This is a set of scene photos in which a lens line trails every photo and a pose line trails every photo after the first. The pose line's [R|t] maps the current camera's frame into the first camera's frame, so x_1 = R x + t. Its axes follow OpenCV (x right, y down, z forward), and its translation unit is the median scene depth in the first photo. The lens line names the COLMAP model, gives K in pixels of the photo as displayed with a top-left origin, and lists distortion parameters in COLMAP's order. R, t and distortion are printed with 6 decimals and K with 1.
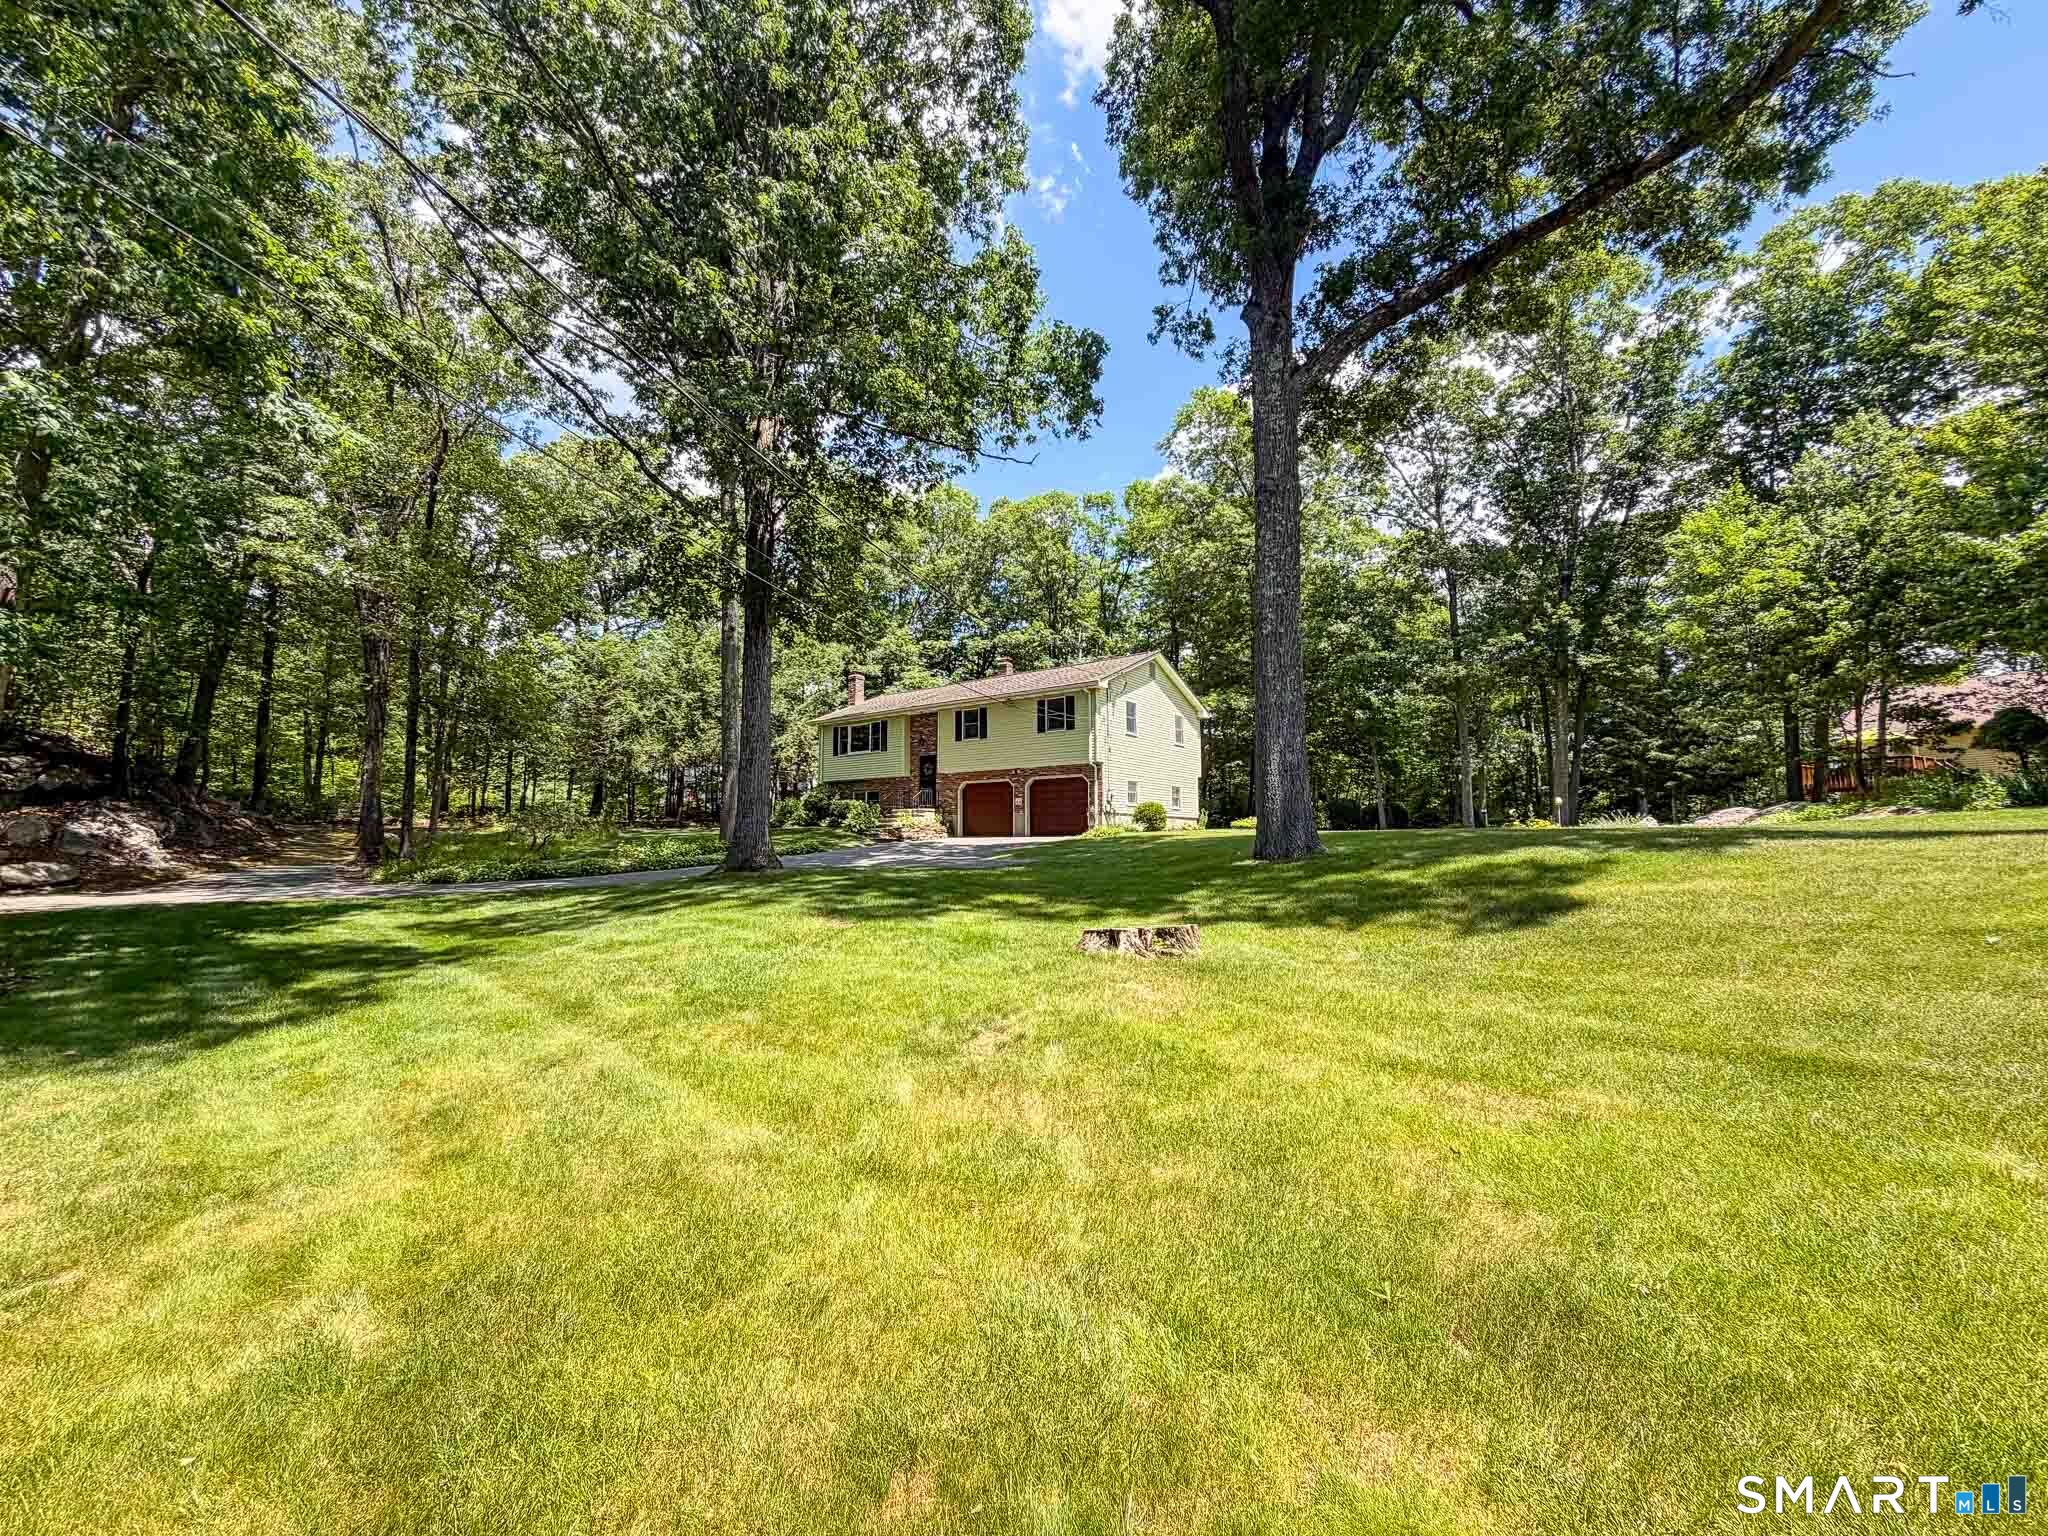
lens RADIAL K [[825.2, 0, 1019.1], [0, 825.2, 770.7], [0, 0, 1]] dist [0.000474, 0.000089]
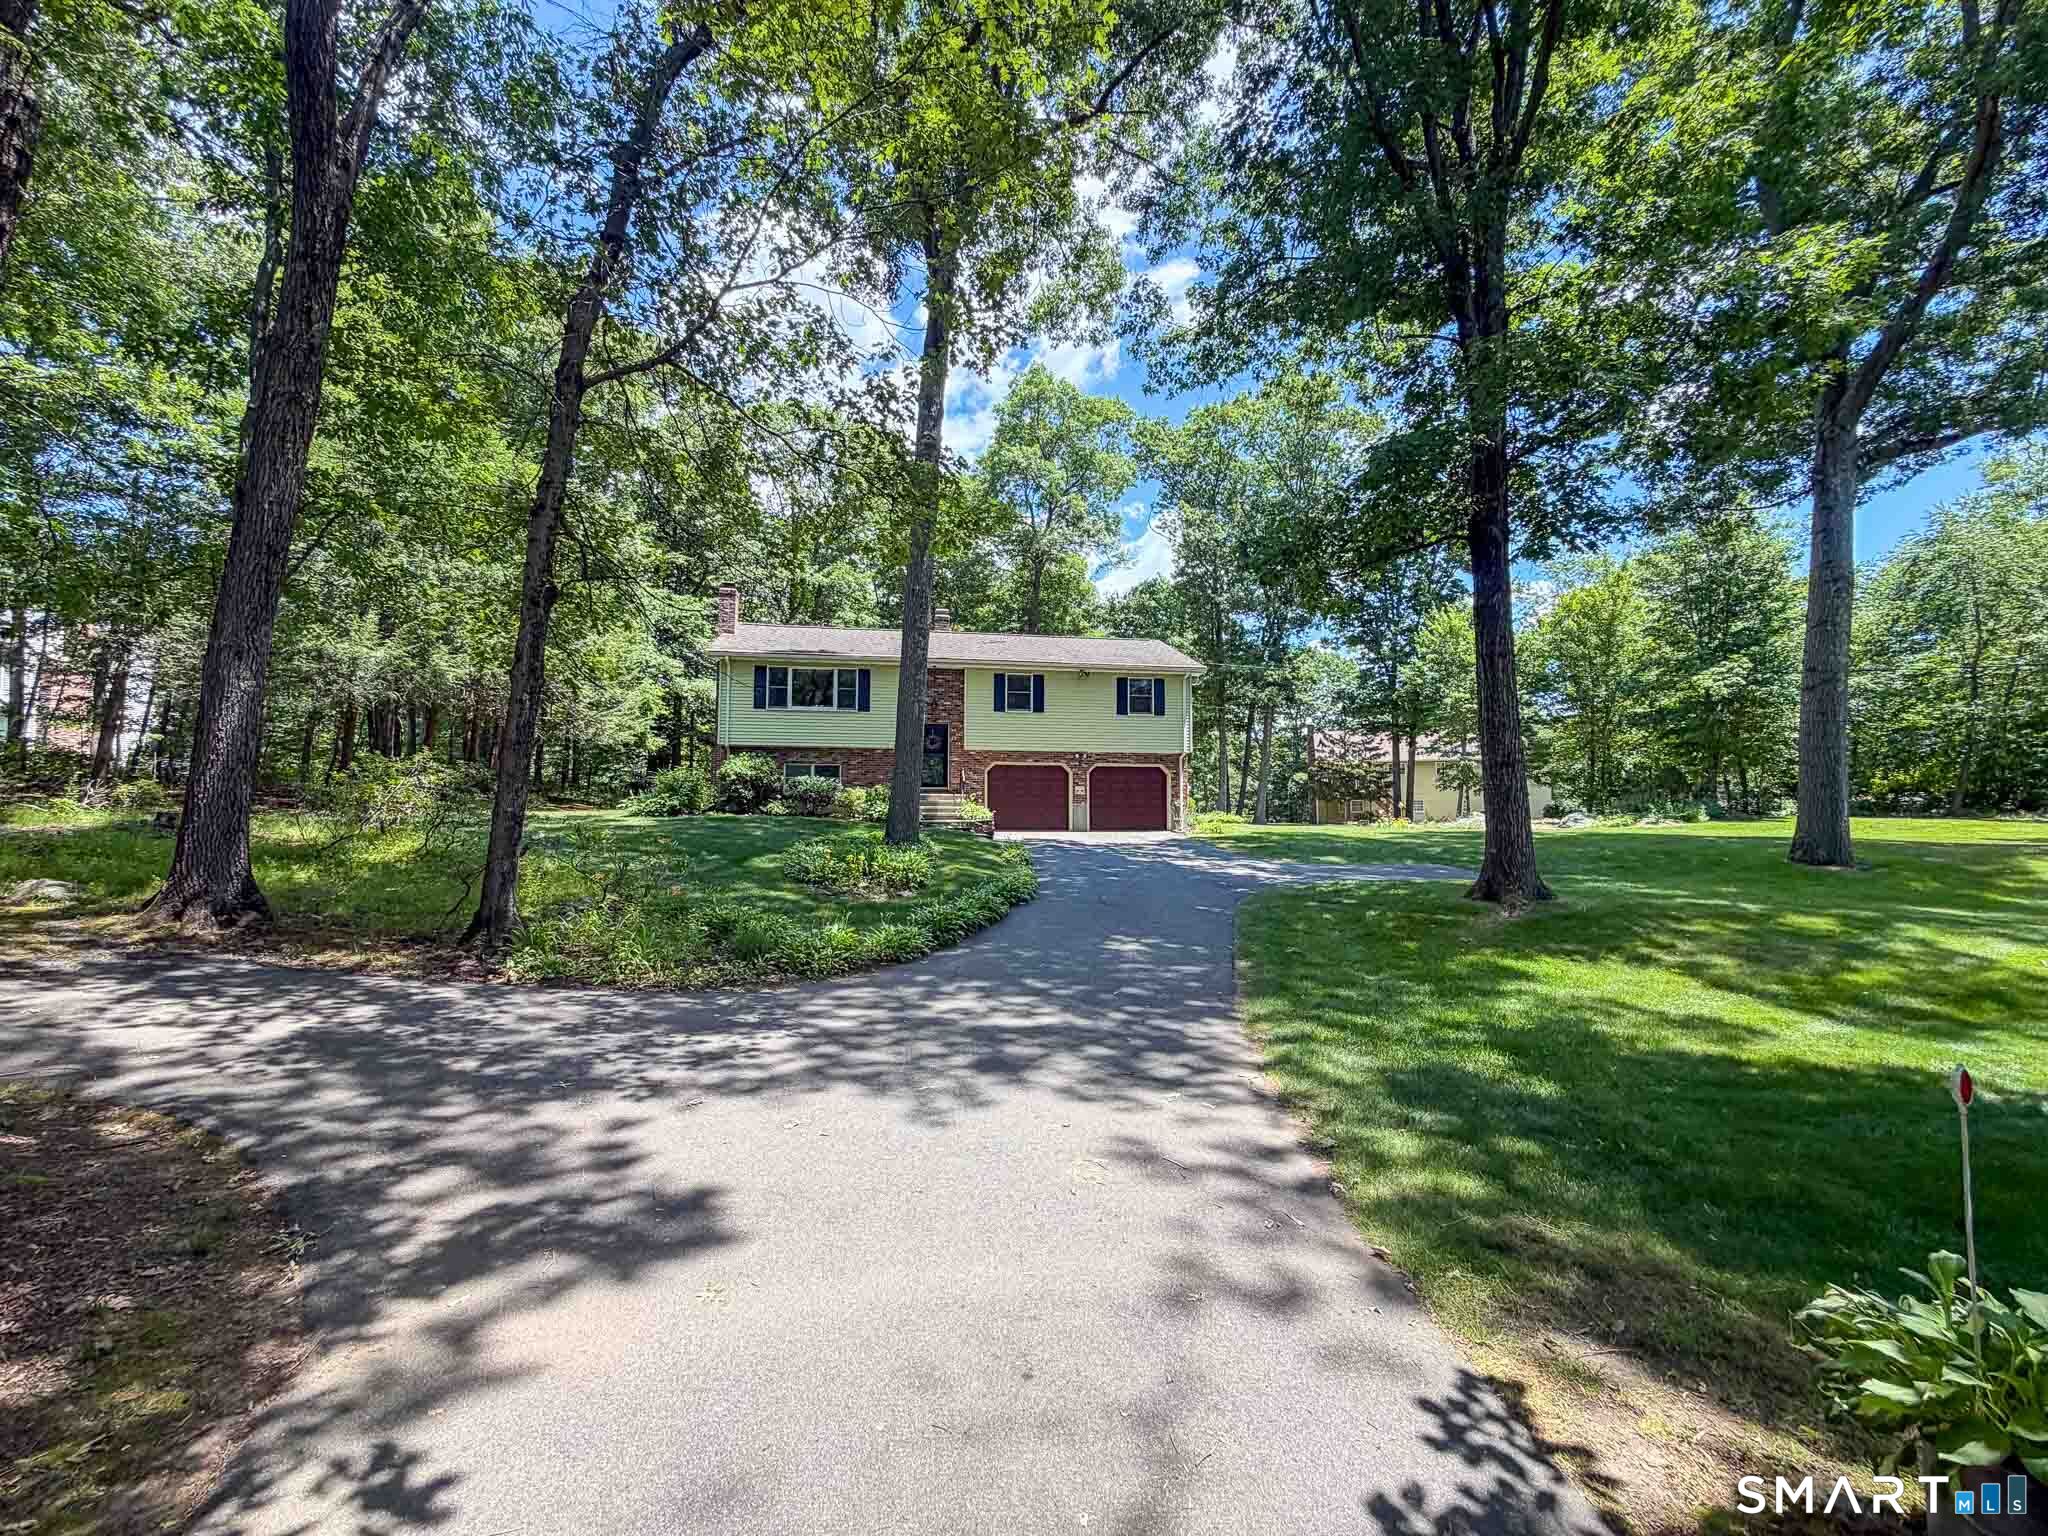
lens RADIAL K [[825.2, 0, 1019.1], [0, 825.2, 770.7], [0, 0, 1]] dist [0.000474, 0.000089]
pose [[0.682124, 0.052844, 0.729325, -0.649280], [-0.067016, 0.997706, -0.009611, 0.028467], [-0.728159, -0.042320, 0.684100, 0.439109]]
